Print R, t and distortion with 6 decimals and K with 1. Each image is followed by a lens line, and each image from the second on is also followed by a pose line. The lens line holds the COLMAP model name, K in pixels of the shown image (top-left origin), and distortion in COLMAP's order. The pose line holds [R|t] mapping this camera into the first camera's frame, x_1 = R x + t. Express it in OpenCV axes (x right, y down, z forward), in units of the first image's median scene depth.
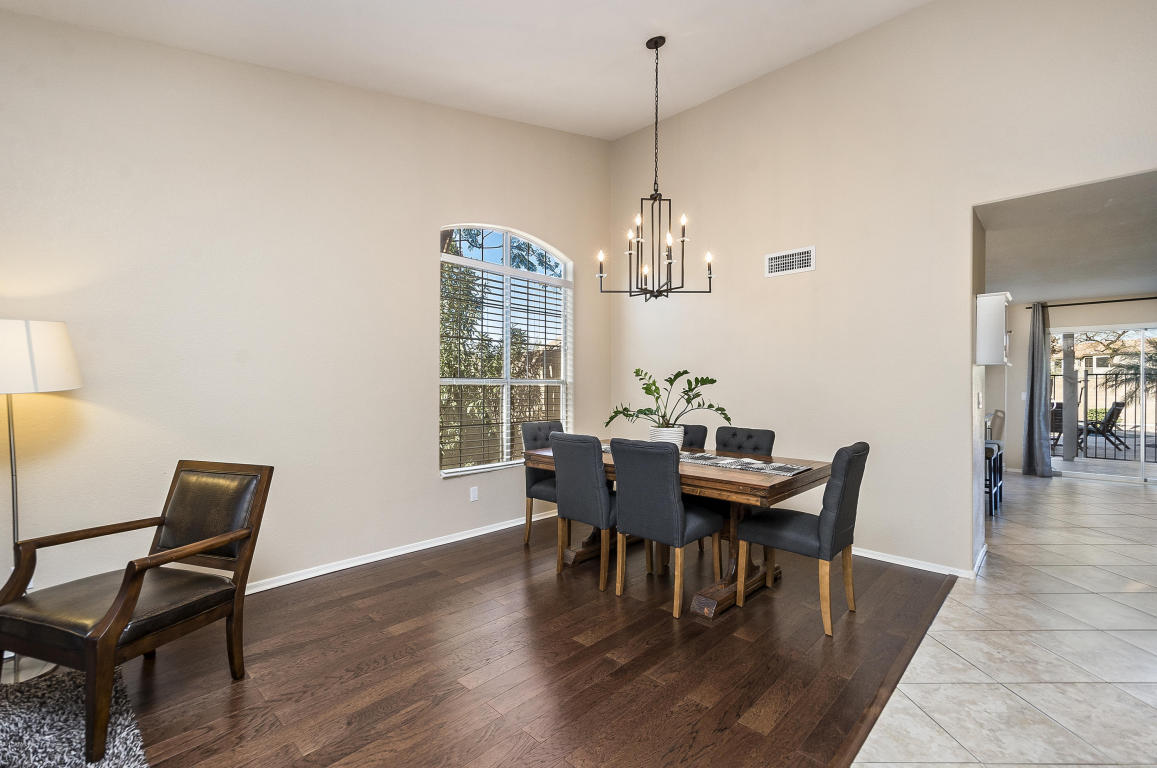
lens RADIAL K [[502.2, 0, 579.2], [0, 502.2, 385.2], [0, 0, 1]] dist [0.008342, -0.000969]
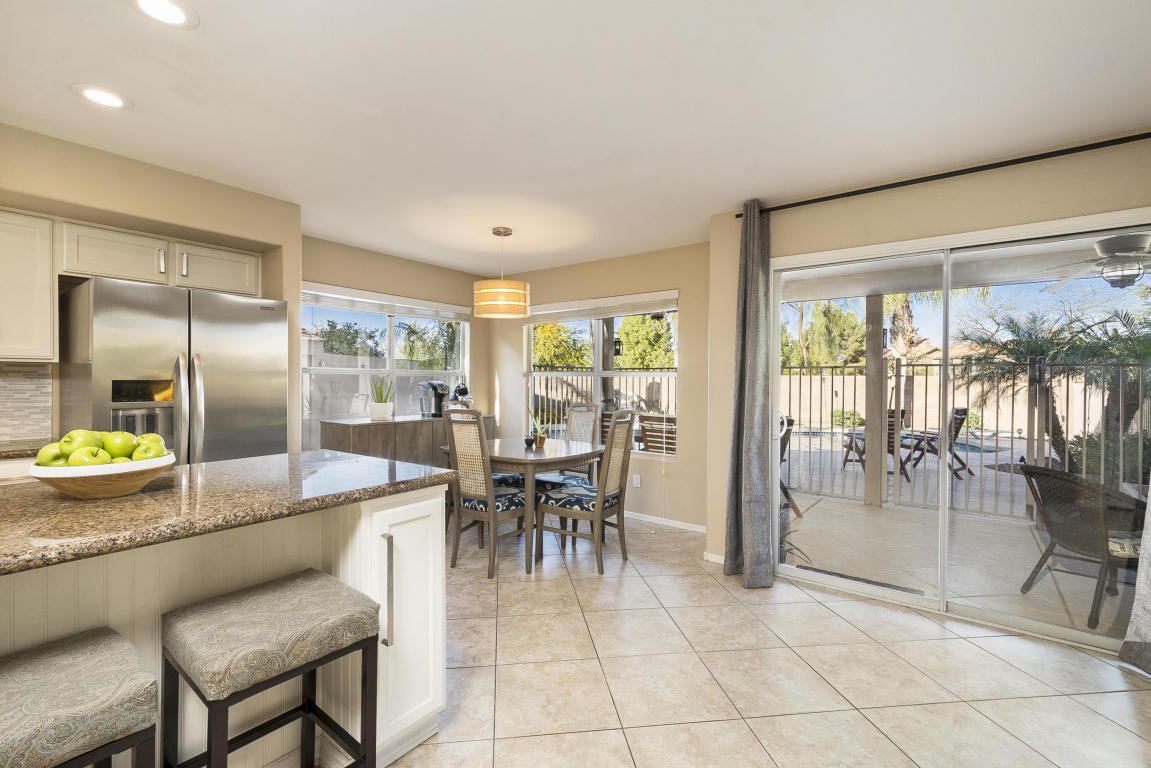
lens RADIAL K [[499.6, 0, 569.0], [0, 499.6, 383.6], [0, 0, 1]] dist [0.008342, -0.000969]
pose [[0.994157, 0.008686, 0.107593, 0.461748], [-0.010030, 0.999878, 0.011954, -0.002358], [-0.107476, -0.012963, 0.994123, 0.378547]]
